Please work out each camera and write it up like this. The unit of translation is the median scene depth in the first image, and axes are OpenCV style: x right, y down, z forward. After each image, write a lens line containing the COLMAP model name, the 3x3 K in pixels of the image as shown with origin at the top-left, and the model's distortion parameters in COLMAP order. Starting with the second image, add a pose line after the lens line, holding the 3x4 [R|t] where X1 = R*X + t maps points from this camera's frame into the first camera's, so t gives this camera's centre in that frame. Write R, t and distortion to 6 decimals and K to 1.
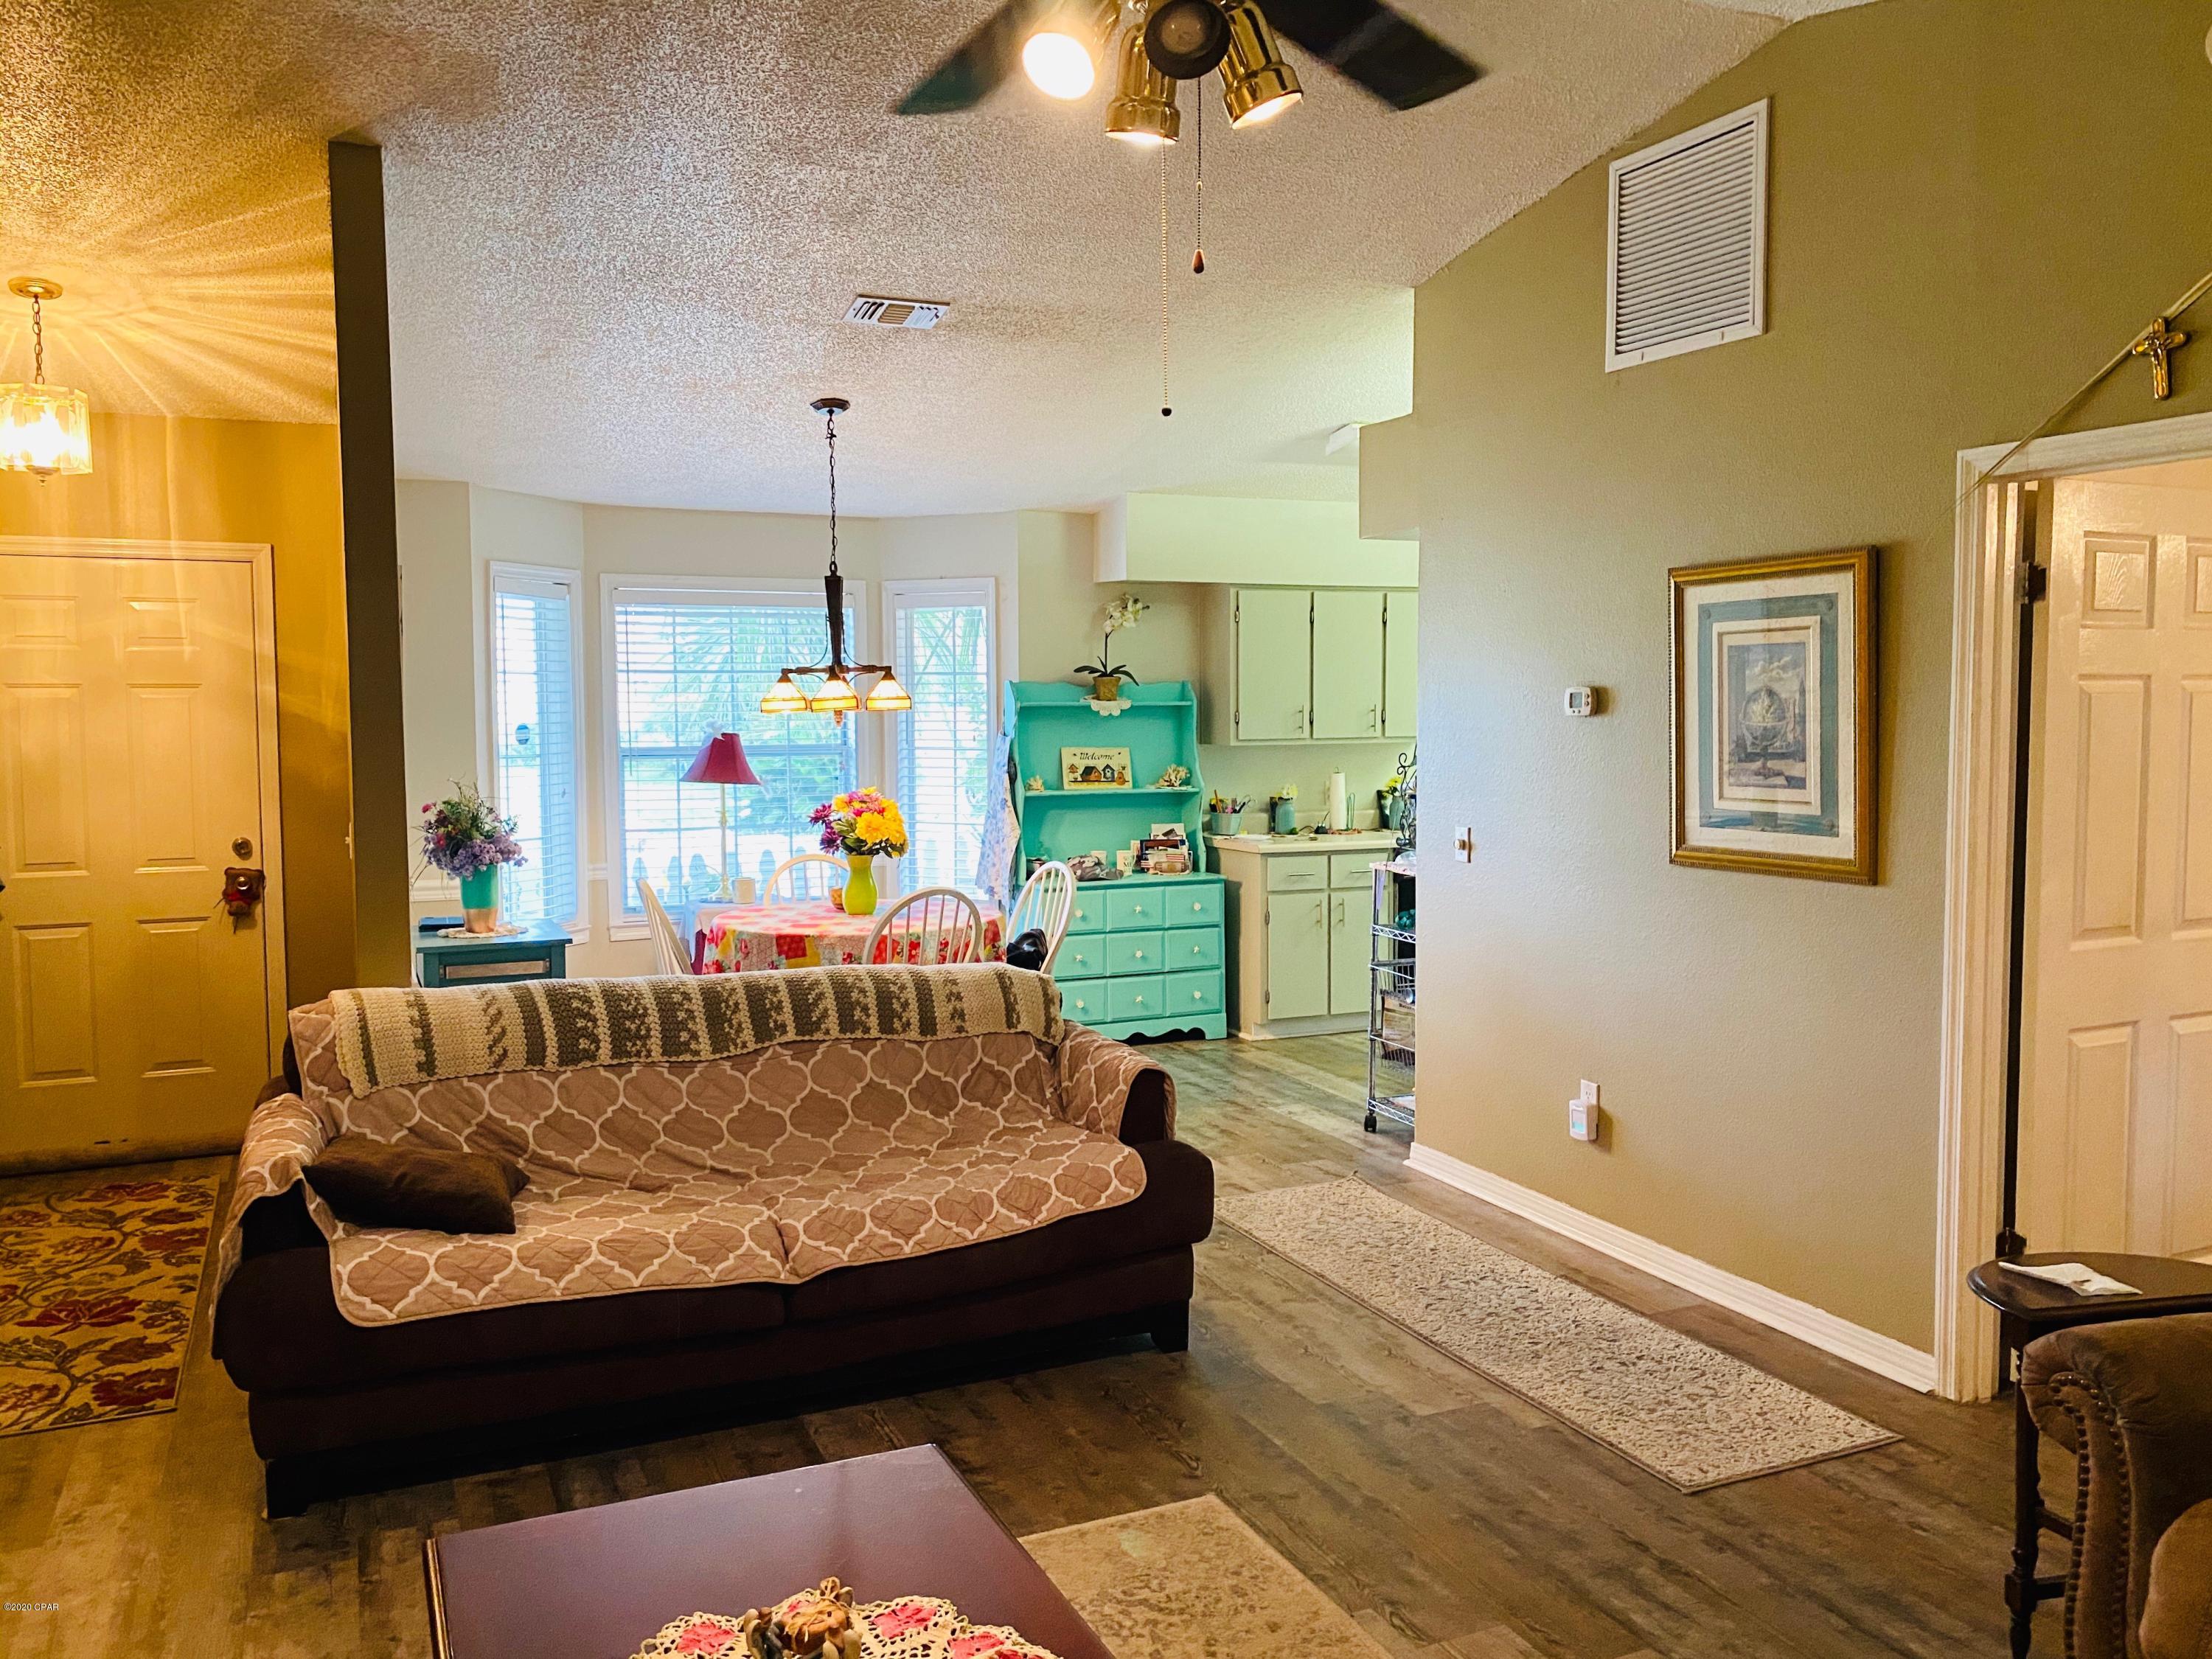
lens RADIAL K [[1693.2, 0, 1105.6], [0, 1693.2, 818.5], [0, 0, 1]] dist [-0.000597, 0.002549]
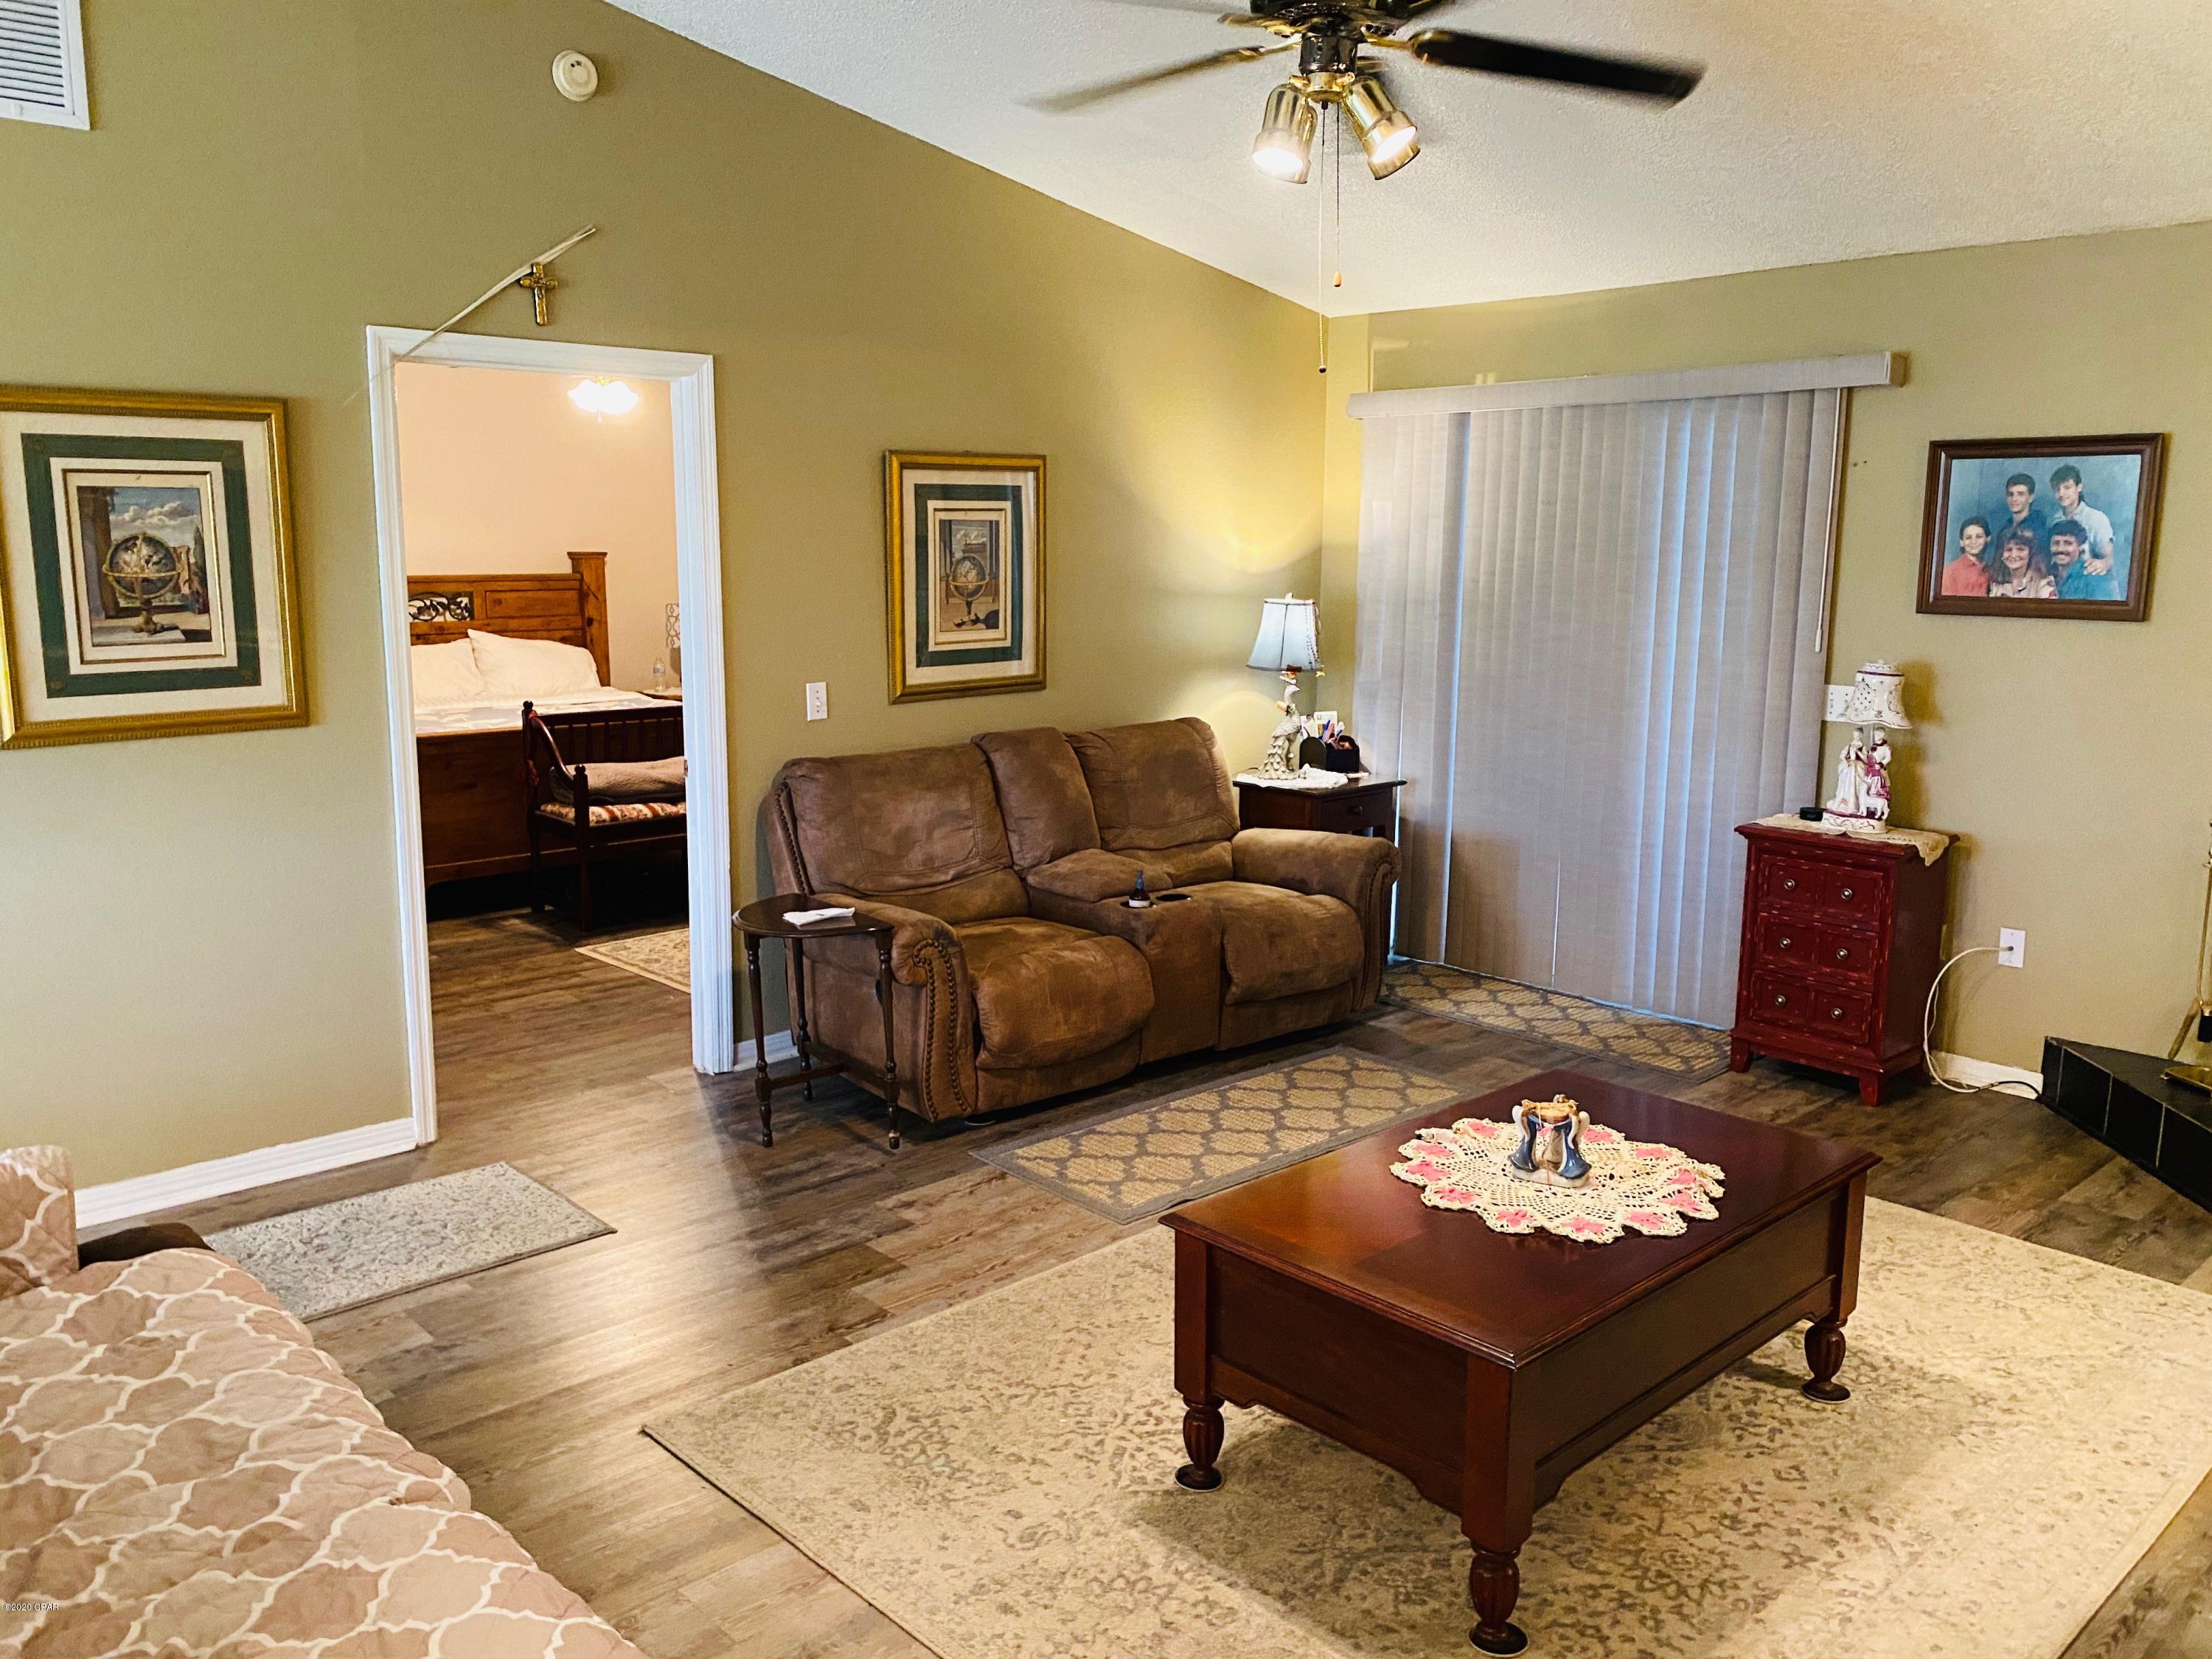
lens RADIAL K [[1693.2, 0, 1104.1], [0, 1693.2, 831.1], [0, 0, 1]] dist [-0.000597, 0.002549]
pose [[-0.327210, -0.162077, 0.930948, -0.679099], [0.057259, 0.979970, 0.190737, -0.067043], [-0.943215, 0.115717, -0.311375, 0.831726]]
